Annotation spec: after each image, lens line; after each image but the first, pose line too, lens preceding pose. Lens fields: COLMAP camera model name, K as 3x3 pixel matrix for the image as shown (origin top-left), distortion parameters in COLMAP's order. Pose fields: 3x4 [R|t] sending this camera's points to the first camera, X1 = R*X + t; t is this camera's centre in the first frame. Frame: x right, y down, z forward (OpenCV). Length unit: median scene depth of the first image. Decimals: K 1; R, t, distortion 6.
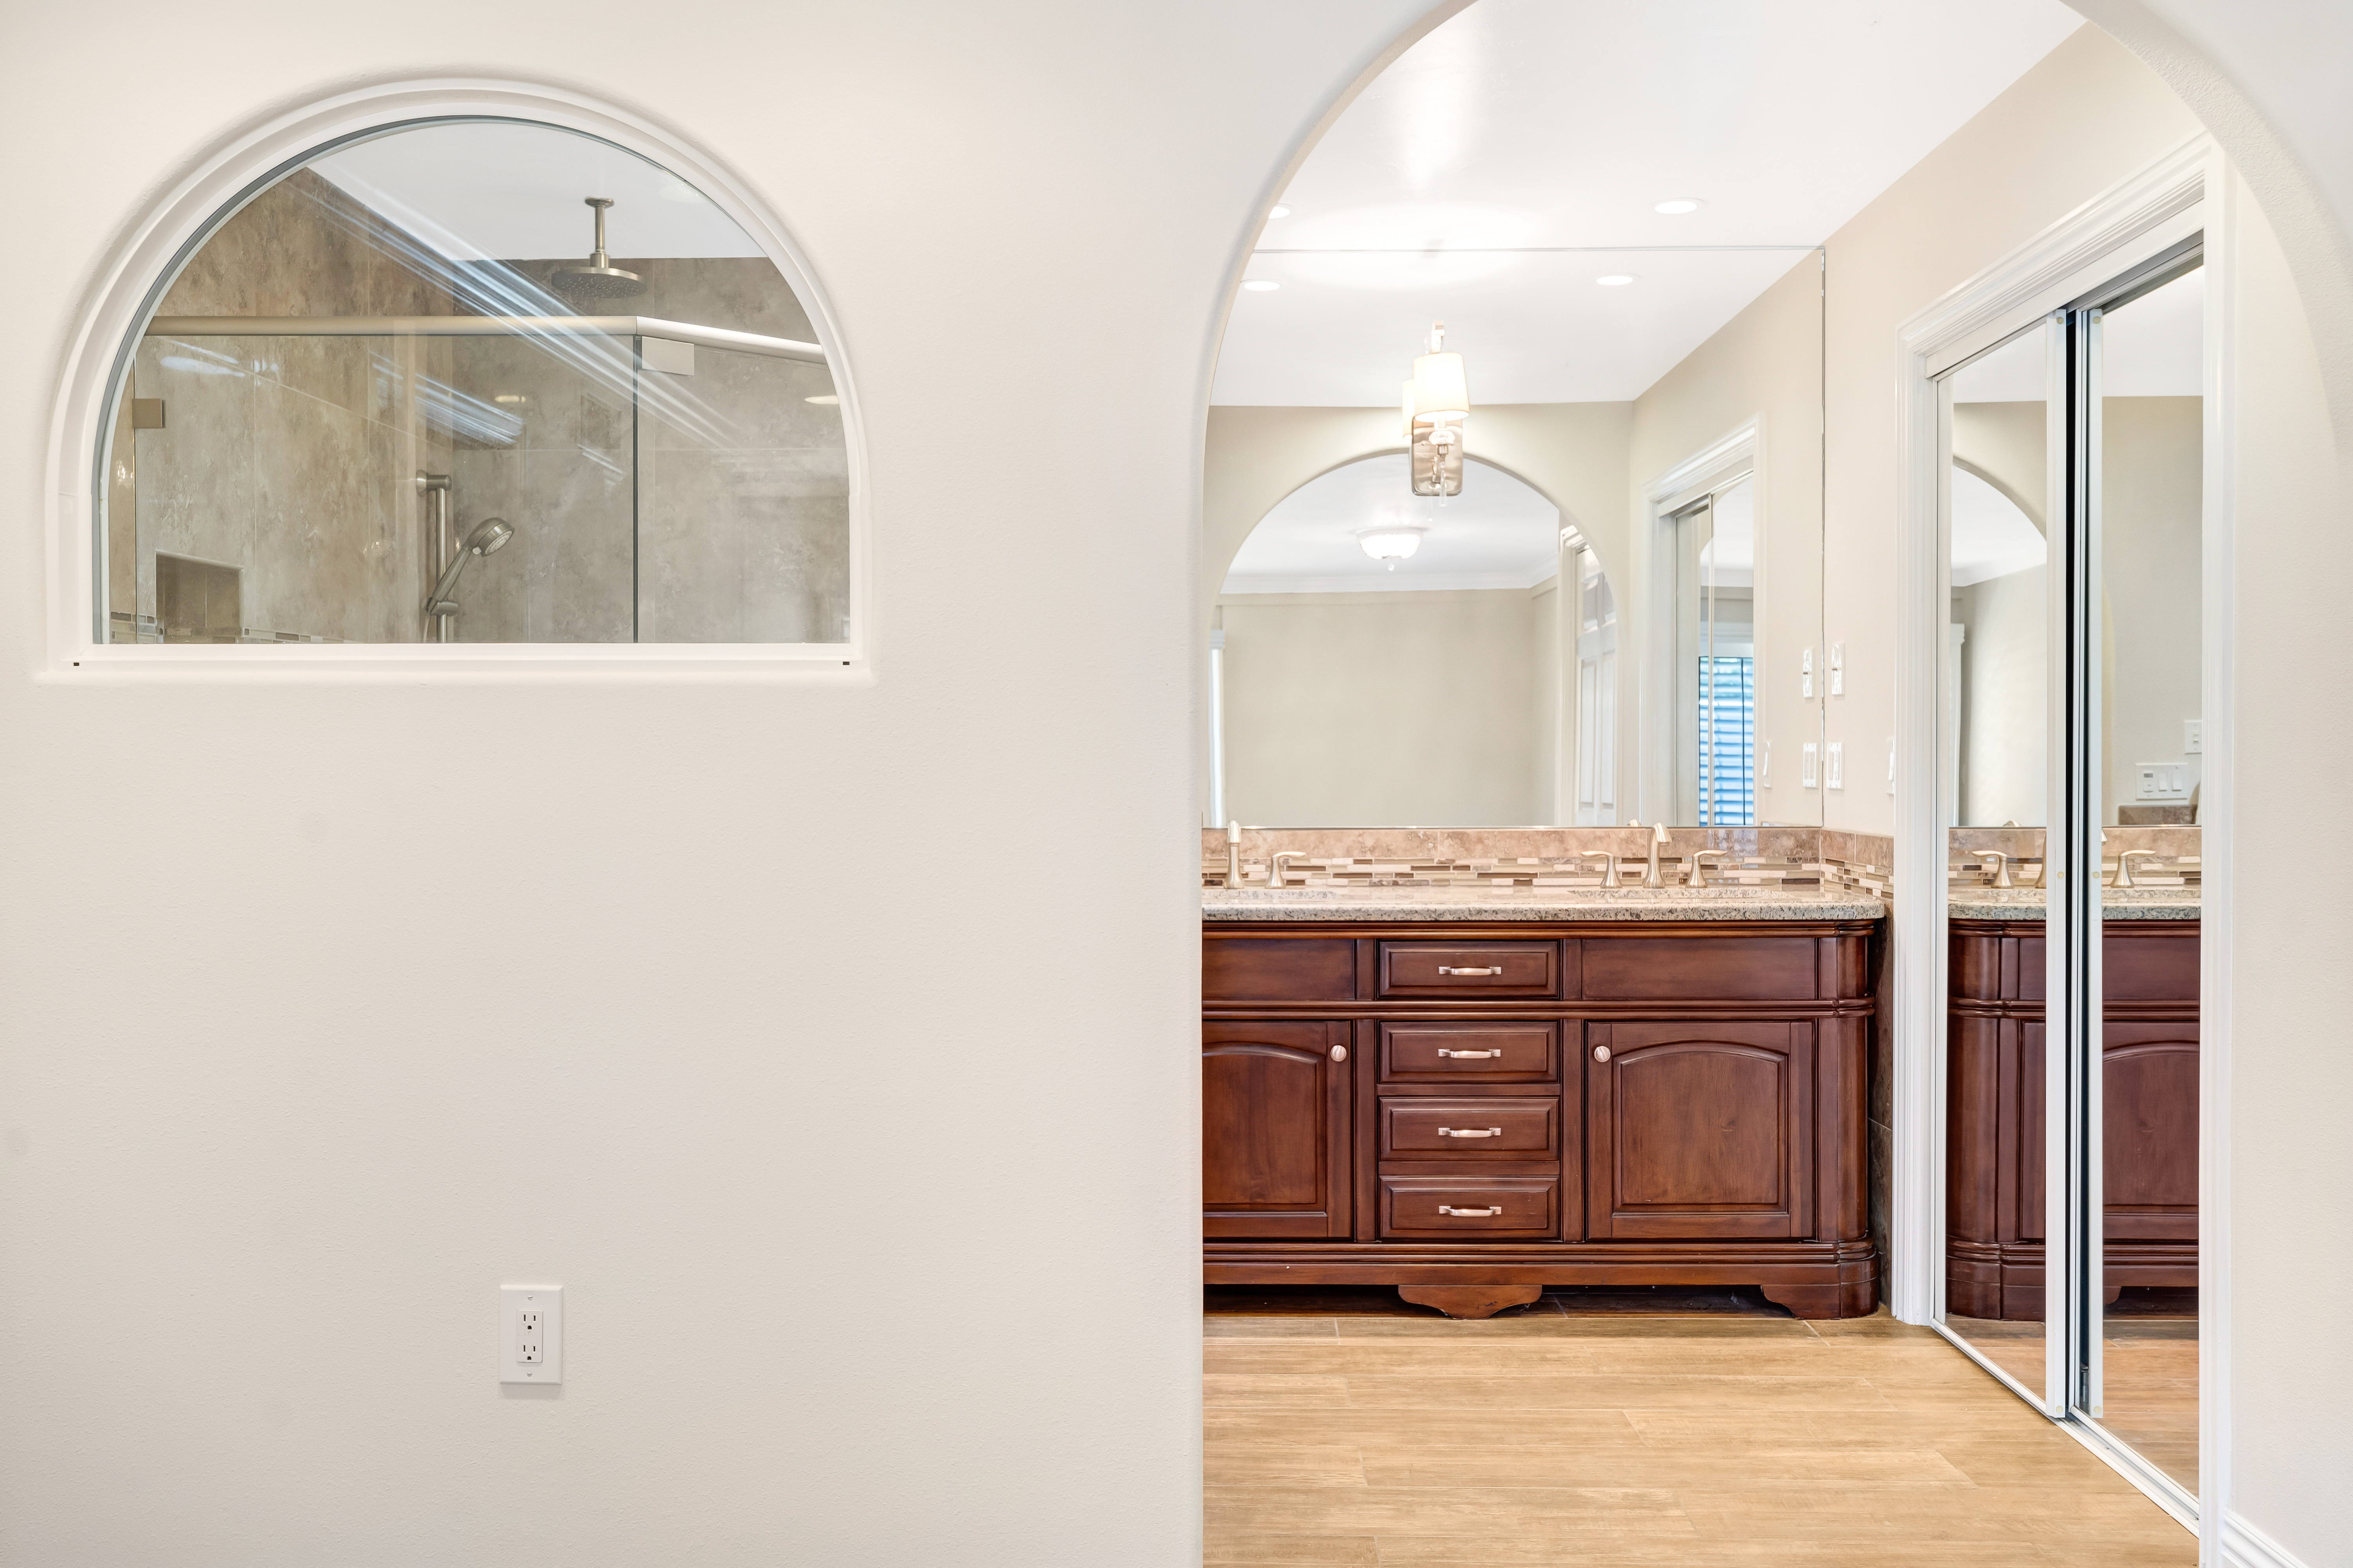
lens RADIAL K [[1962.2, 0, 1172.6], [0, 1962.2, 773.0], [0, 0, 1]] dist [-0.027735, 0.044292]
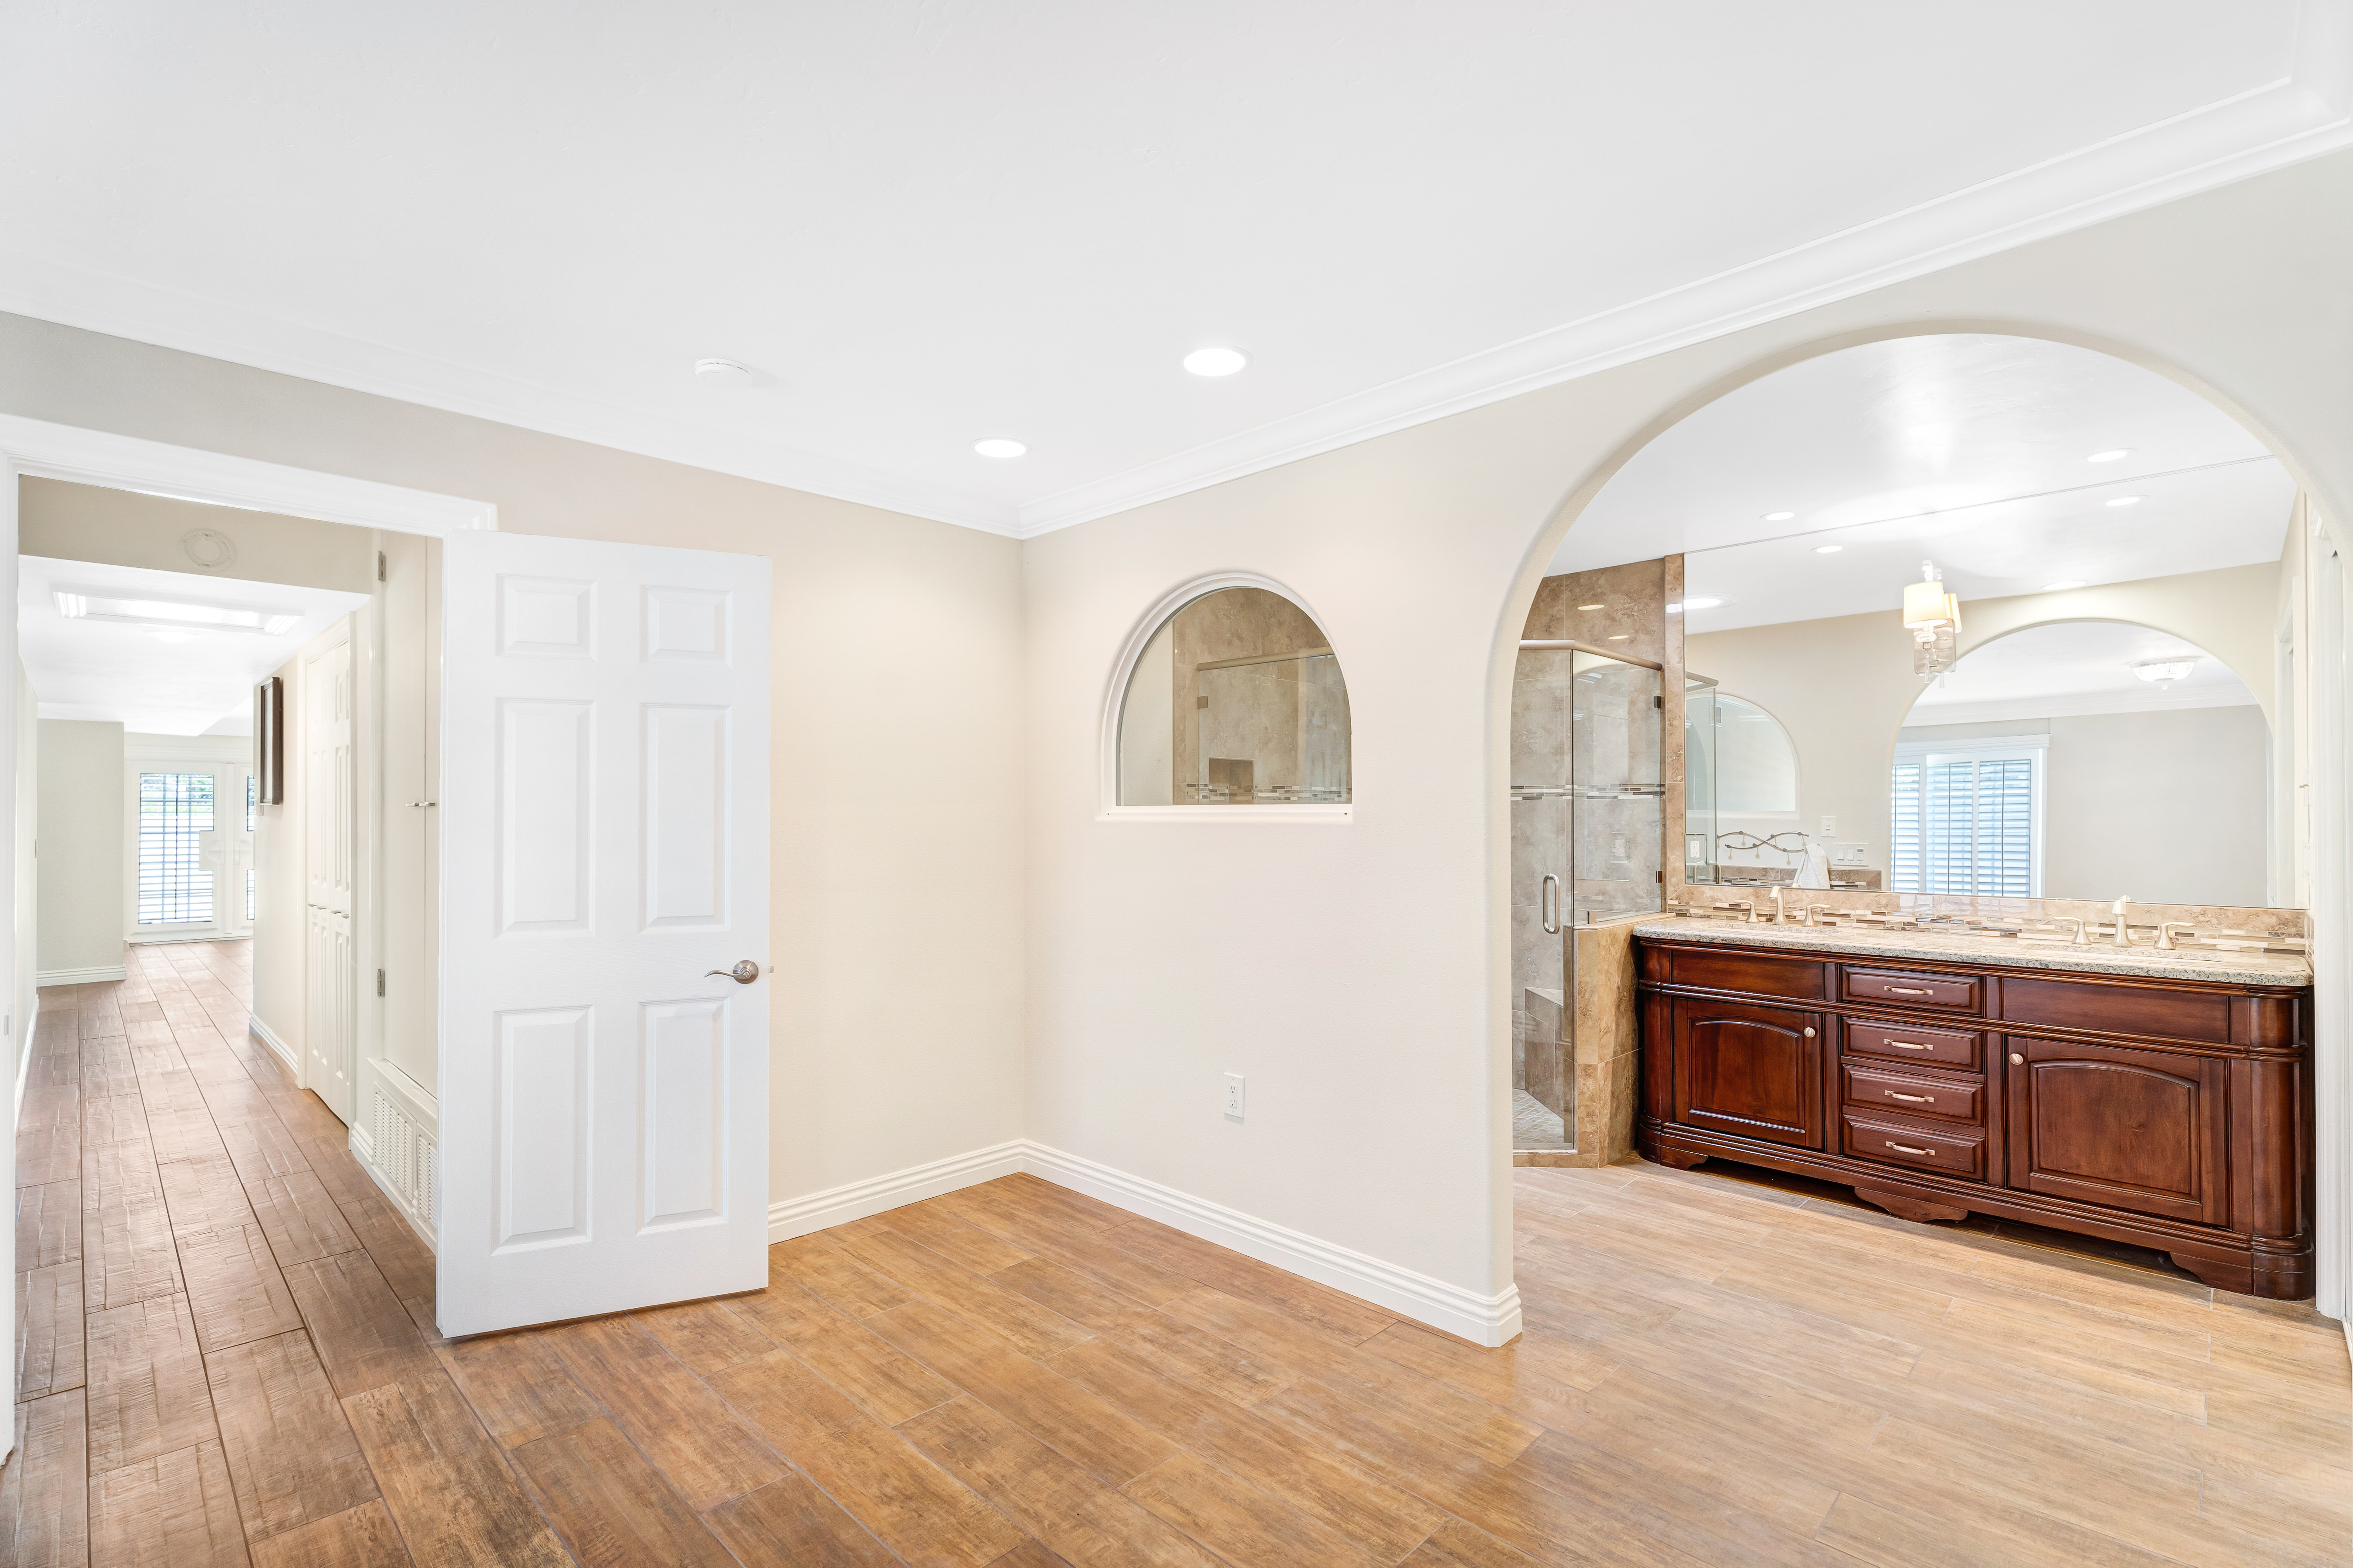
lens RADIAL K [[1087.1, 0, 1179.9], [0, 1087.1, 798.0], [0, 0, 1]] dist [0.006294, -0.000772]
pose [[0.727974, -0.009114, -0.685545, 0.322120], [-0.005243, 0.999808, -0.018859, -0.030364], [0.685585, 0.017324, 0.727786, -0.012469]]
